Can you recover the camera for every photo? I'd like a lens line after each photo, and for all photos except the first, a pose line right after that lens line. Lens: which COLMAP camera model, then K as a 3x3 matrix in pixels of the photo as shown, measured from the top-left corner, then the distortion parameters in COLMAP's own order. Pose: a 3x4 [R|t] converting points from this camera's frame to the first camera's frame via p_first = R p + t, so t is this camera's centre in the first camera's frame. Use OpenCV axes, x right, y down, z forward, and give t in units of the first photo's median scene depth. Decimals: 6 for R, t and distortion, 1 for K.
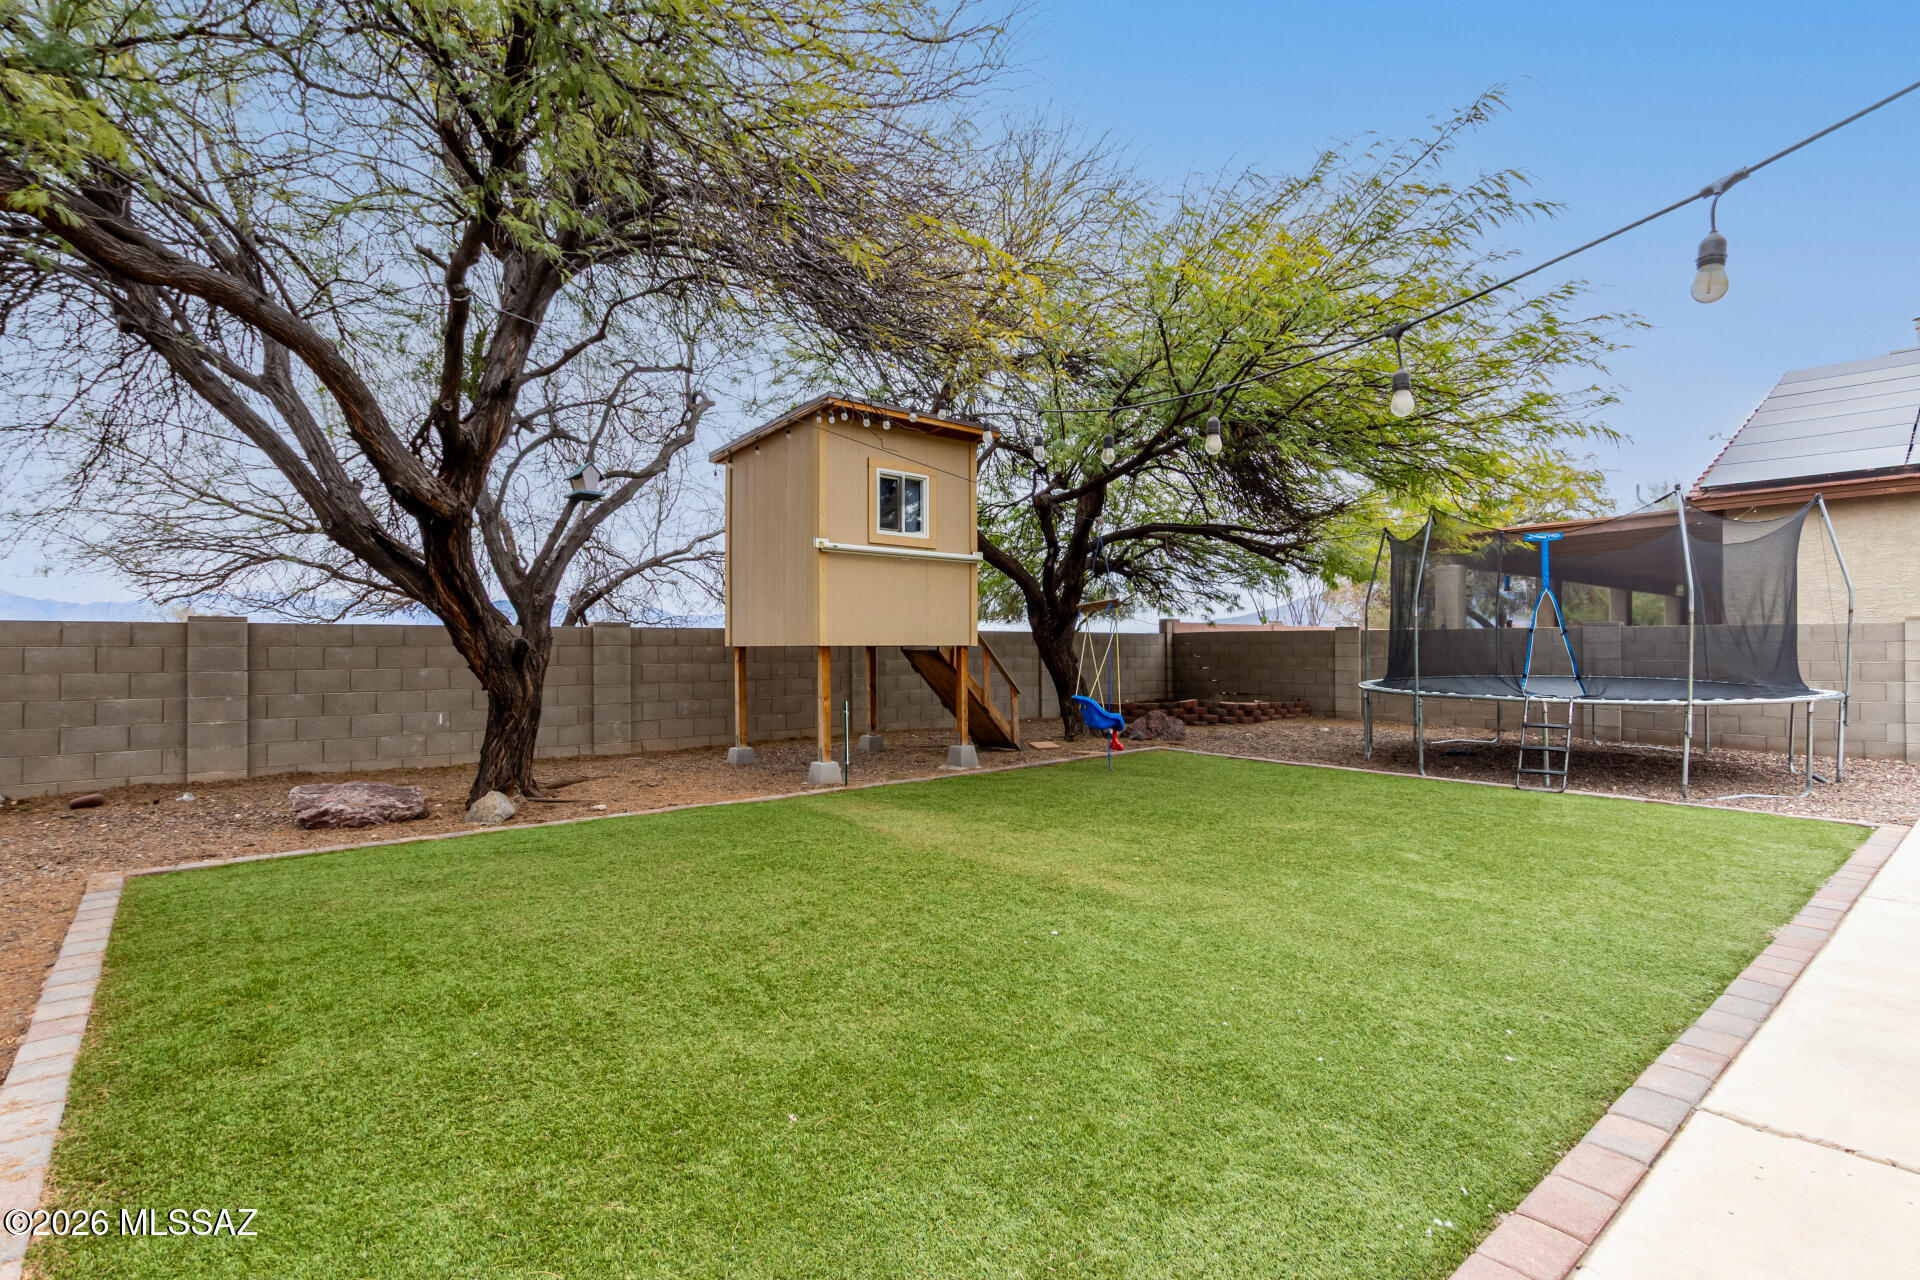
lens RADIAL K [[911.5, 0, 995.4], [0, 911.5, 642.8], [0, 0, 1]] dist [0.001448, -0.000948]
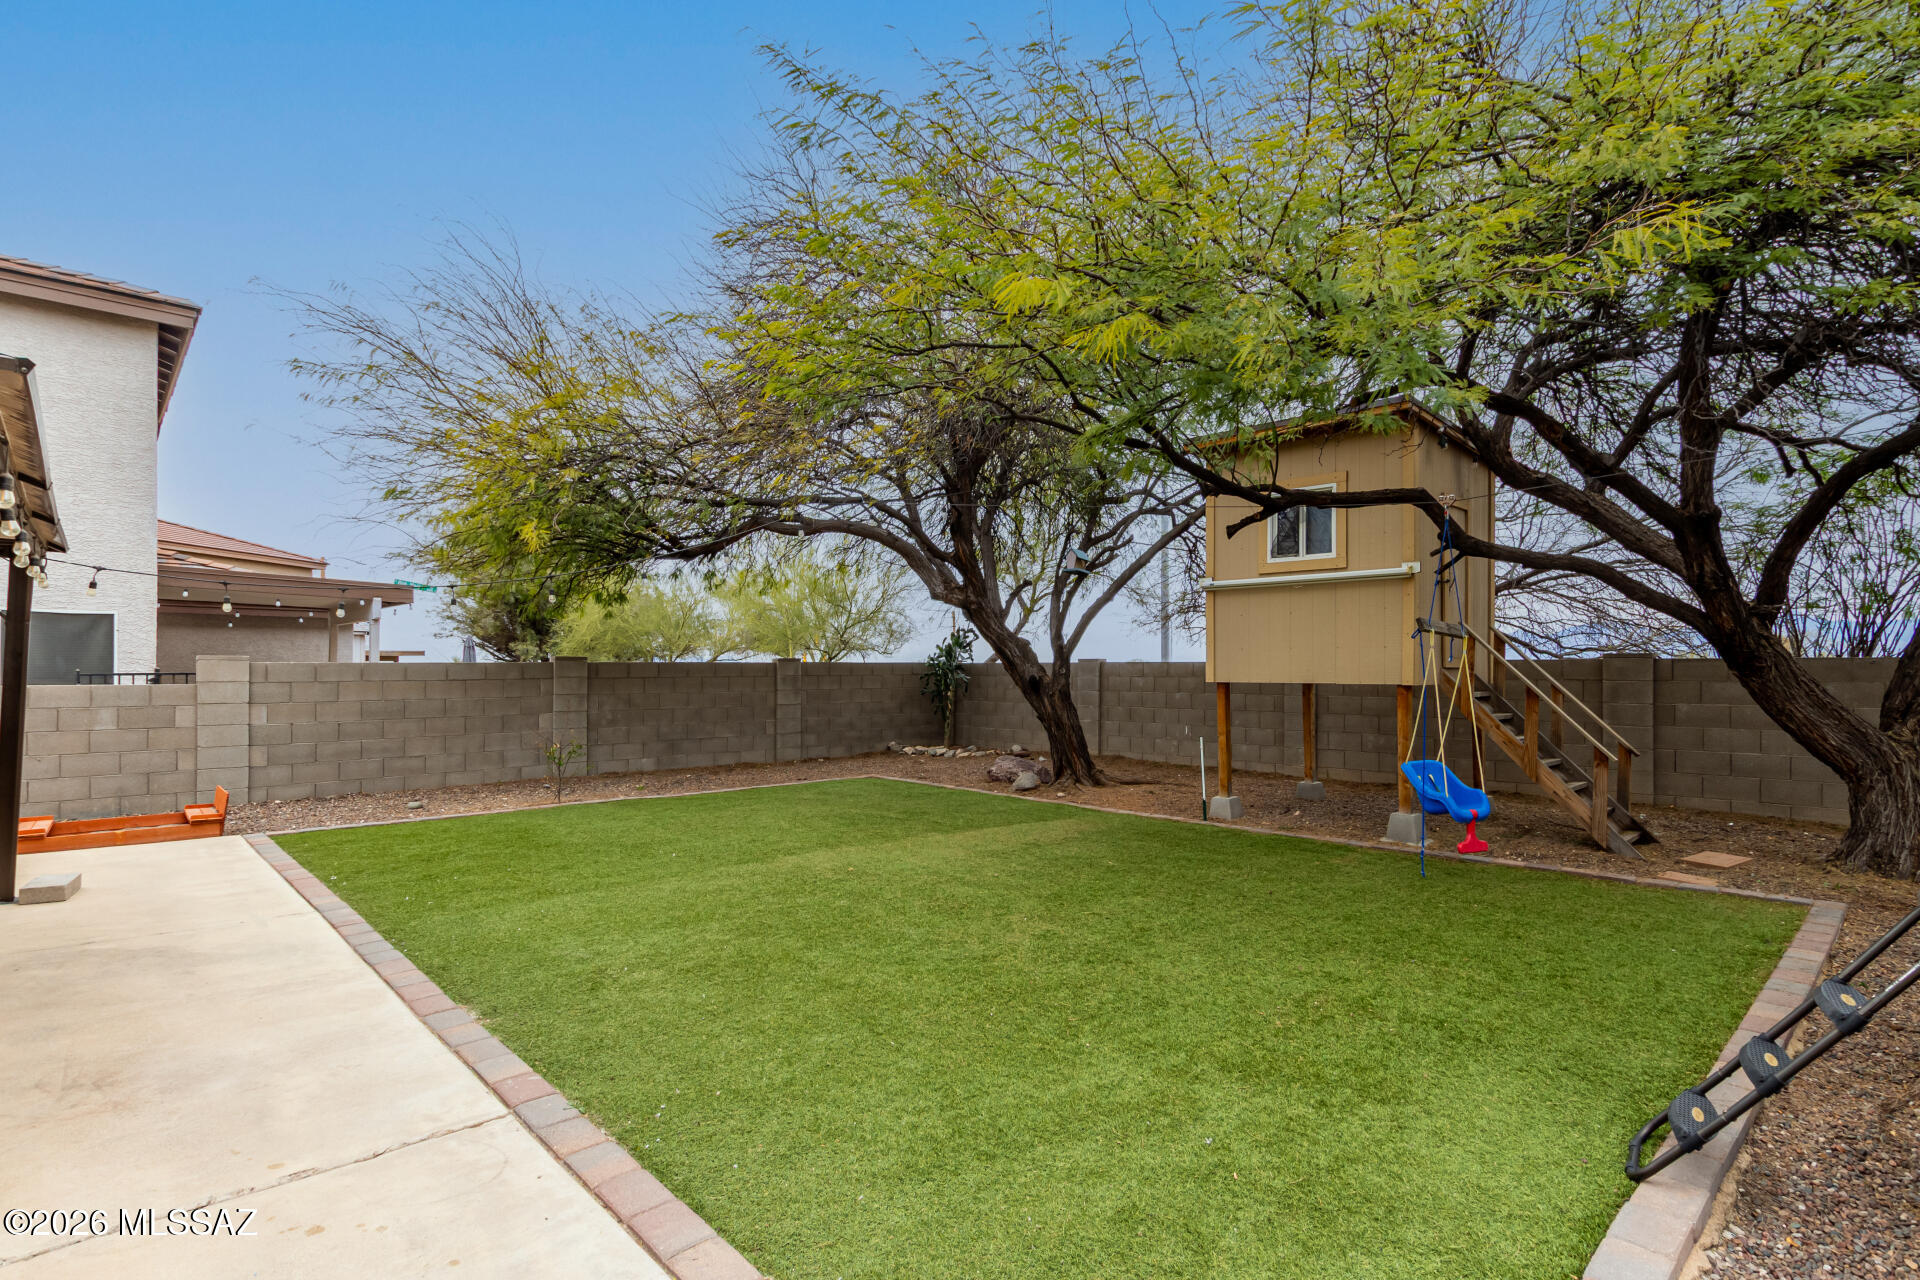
lens RADIAL K [[919.7, 0, 966.9], [0, 919.7, 665.7], [0, 0, 1]] dist [0.001952, -0.000386]
pose [[0.061871, 0.000694, -0.998084, 0.912878], [0.002697, 0.999996, 0.000863, -0.018392], [0.998081, -0.002745, 0.061869, 0.723012]]
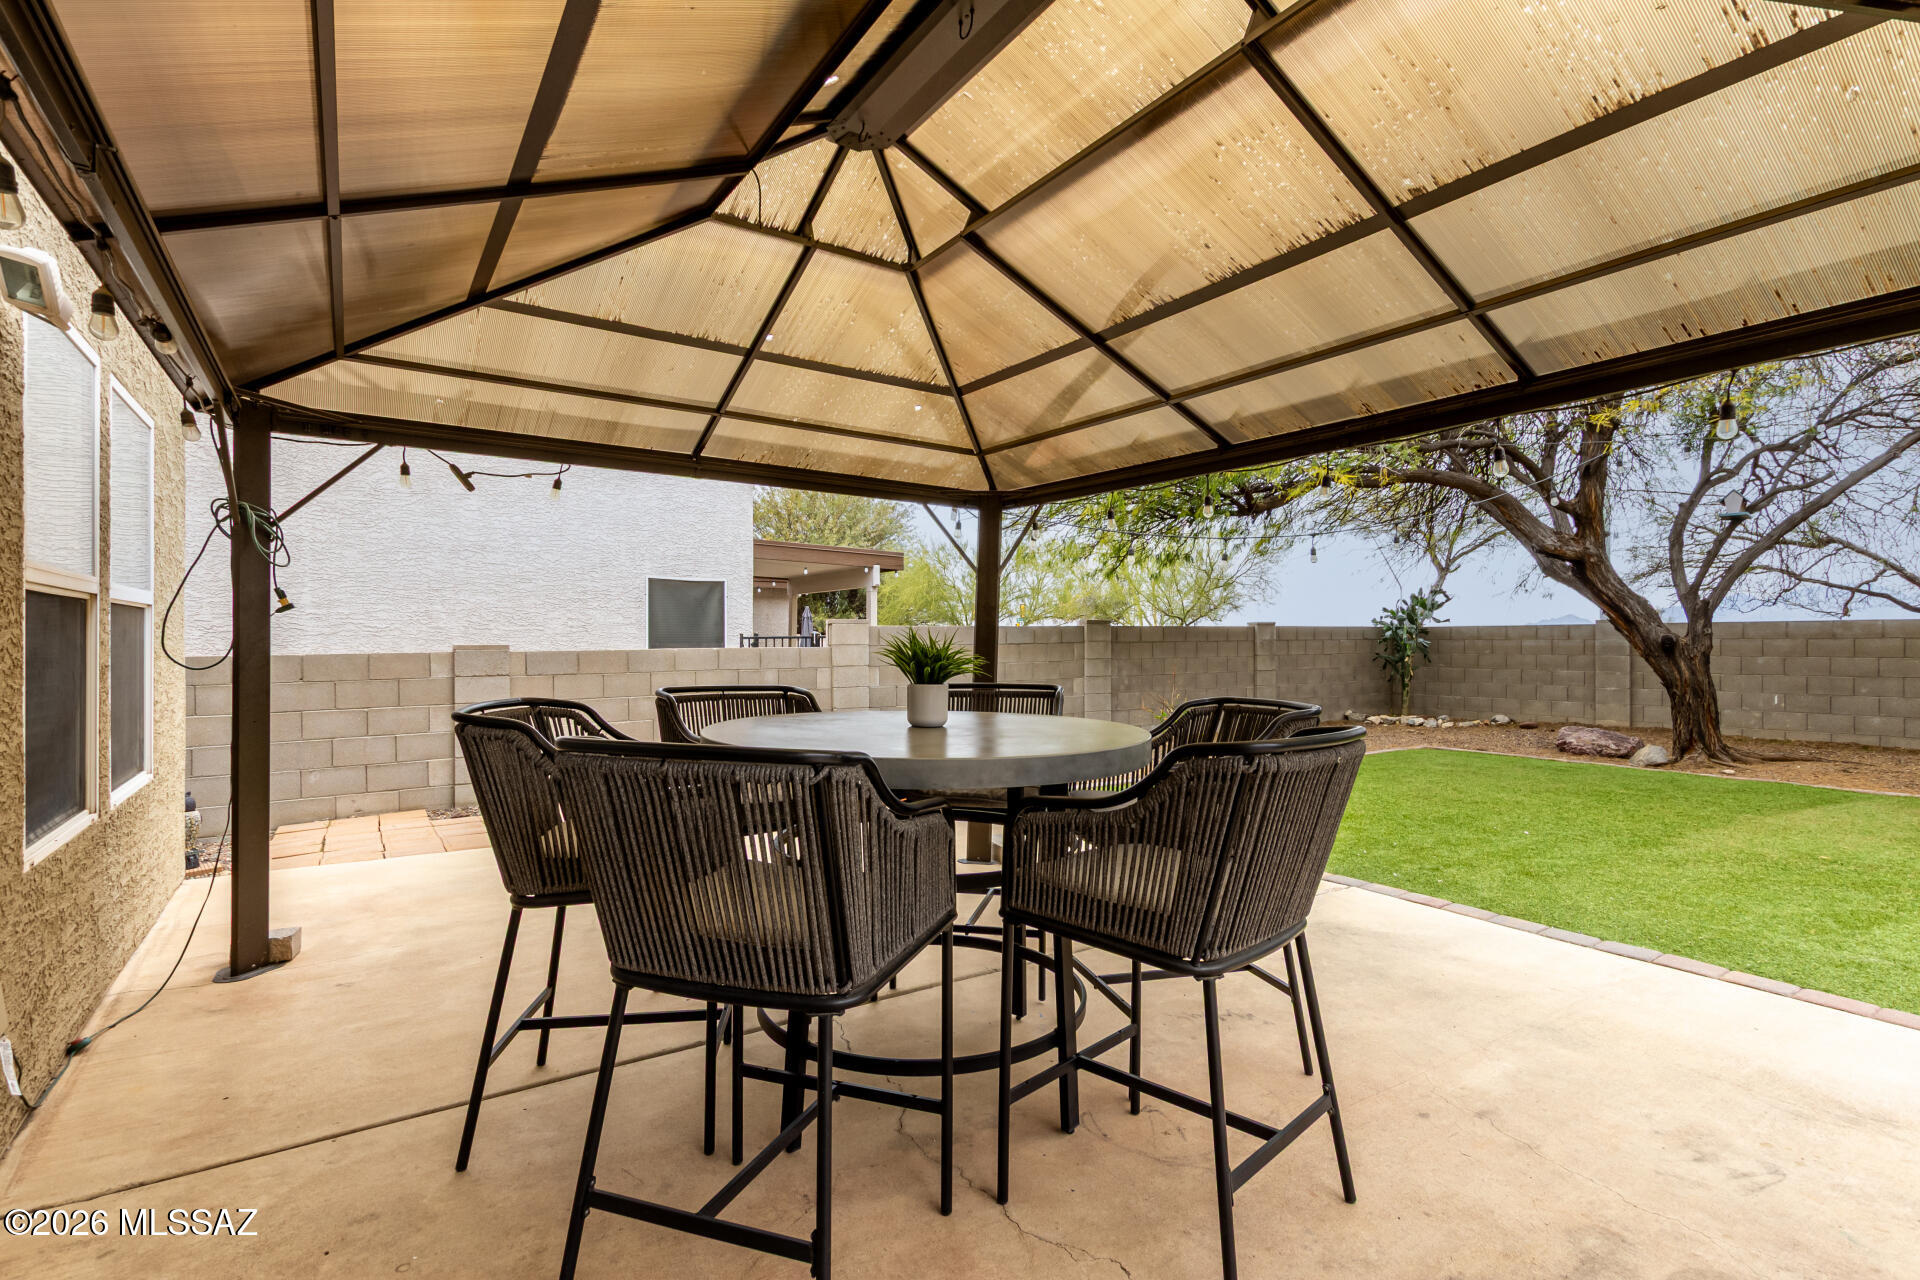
lens RADIAL K [[911.5, 0, 995.4], [0, 911.5, 642.8], [0, 0, 1]] dist [0.001448, -0.000948]
pose [[-0.104877, 0.007037, -0.994460, 0.841299], [0.007332, 0.999953, 0.006303, -0.007652], [0.994458, -0.006630, -0.104924, 0.136719]]
